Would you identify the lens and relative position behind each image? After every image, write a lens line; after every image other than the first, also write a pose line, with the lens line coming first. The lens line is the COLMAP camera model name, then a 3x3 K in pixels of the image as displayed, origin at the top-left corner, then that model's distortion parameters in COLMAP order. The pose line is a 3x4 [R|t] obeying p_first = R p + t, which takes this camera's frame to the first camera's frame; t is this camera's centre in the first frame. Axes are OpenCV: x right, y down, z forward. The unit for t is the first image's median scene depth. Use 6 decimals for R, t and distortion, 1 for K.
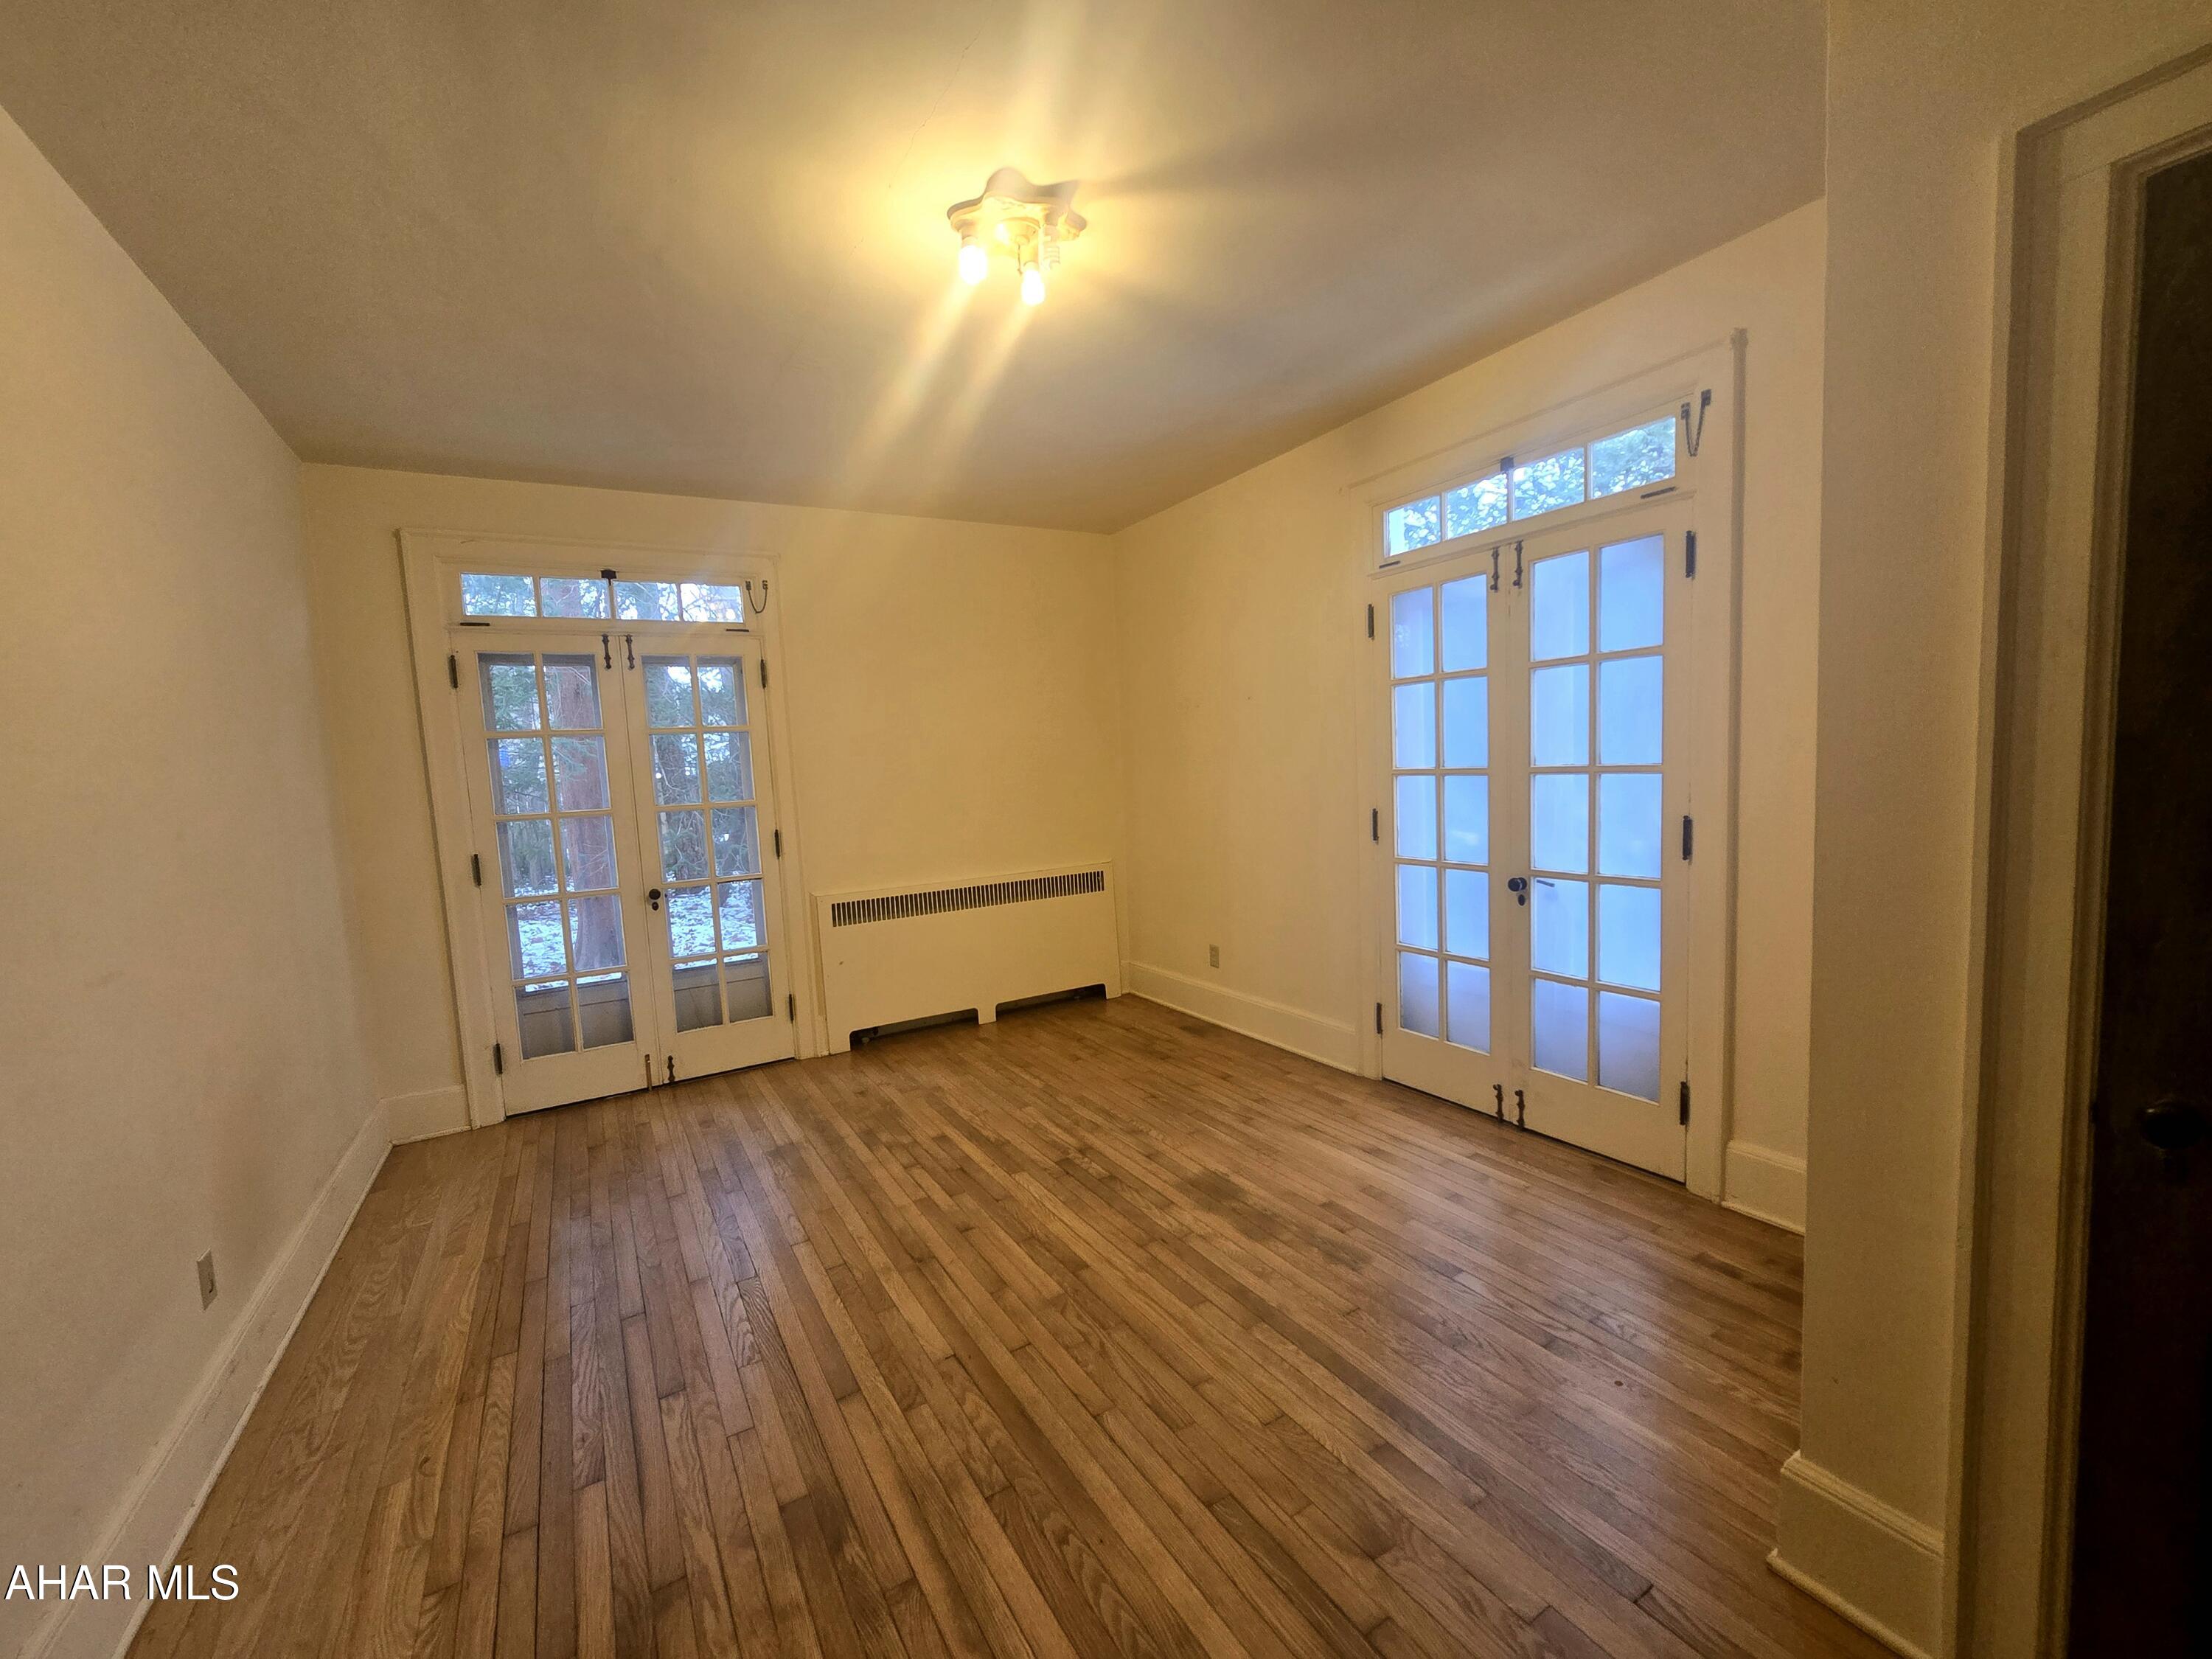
lens RADIAL K [[903.7, 0, 1114.8], [0, 903.7, 840.4], [0, 0, 1]] dist [0.000978, 0.000943]
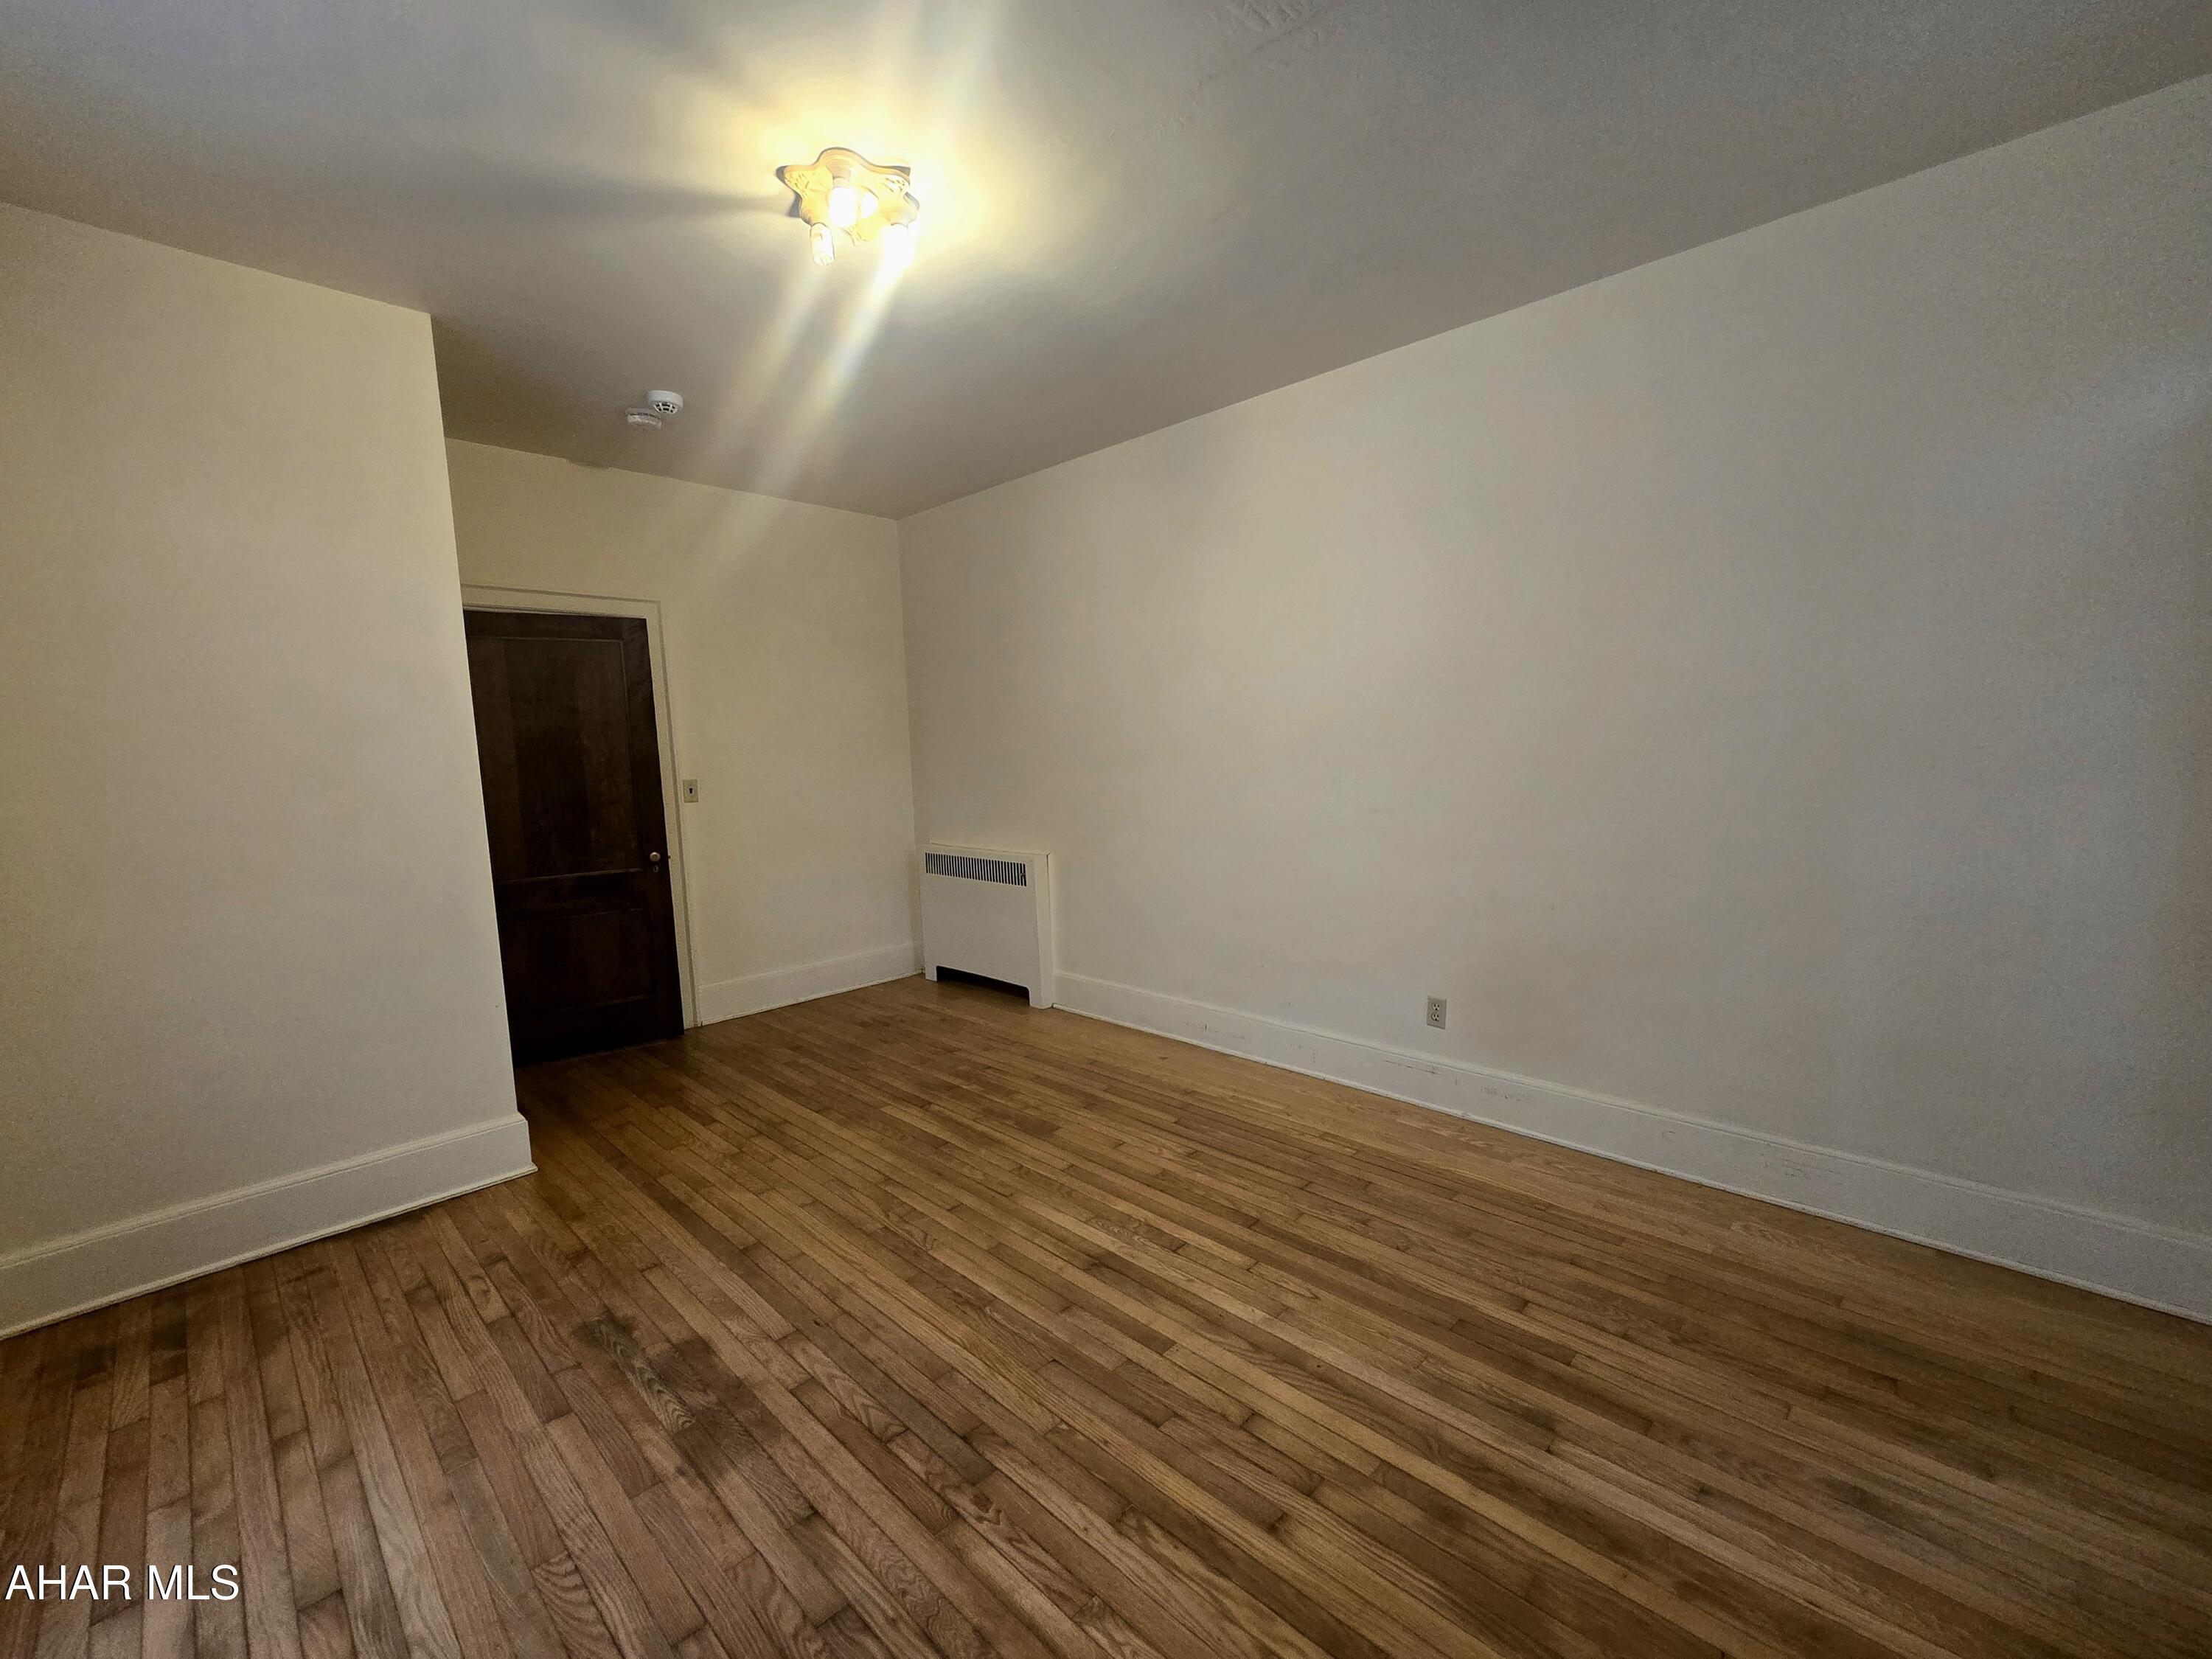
lens RADIAL K [[903.7, 0, 1106.8], [0, 903.7, 835.5], [0, 0, 1]] dist [0.000978, 0.000943]
pose [[-0.963542, 0.108519, -0.244561, -0.044033], [0.057907, 0.976971, 0.205365, -0.141034], [0.261215, 0.183716, -0.947637, 1.672906]]
